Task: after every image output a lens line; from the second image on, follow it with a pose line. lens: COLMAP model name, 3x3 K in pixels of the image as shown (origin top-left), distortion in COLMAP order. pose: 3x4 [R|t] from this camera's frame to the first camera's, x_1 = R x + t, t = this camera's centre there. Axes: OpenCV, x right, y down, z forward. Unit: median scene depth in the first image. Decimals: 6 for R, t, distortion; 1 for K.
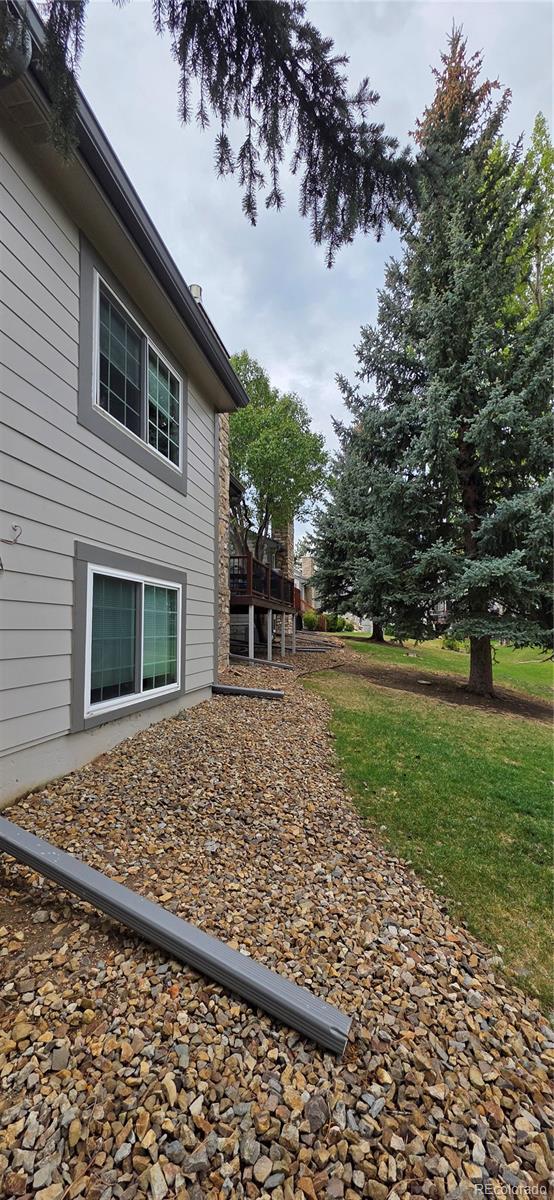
lens RADIAL K [[477.7, 0, 273.1], [0, 477.7, 598.7], [0, 0, 1]] dist [-0.000029, 0.000614]
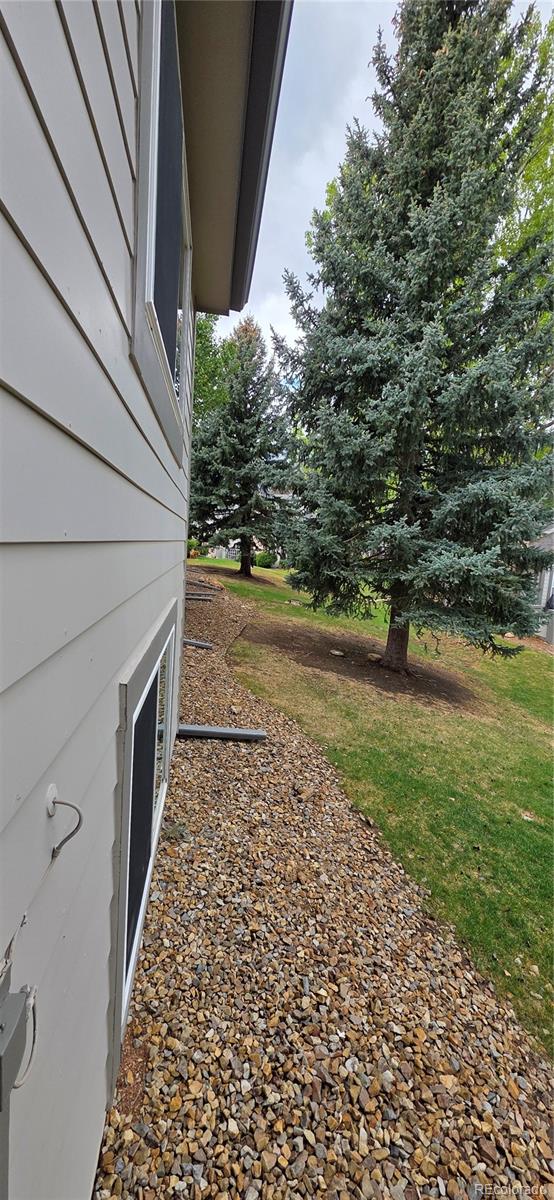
lens RADIAL K [[477.7, 0, 273.1], [0, 477.7, 598.7], [0, 0, 1]] dist [-0.000029, 0.000614]
pose [[0.936956, 0.028899, 0.348250, -0.140816], [-0.094625, 0.980325, 0.173233, -0.085815], [-0.336392, -0.195265, 0.921256, 0.200062]]
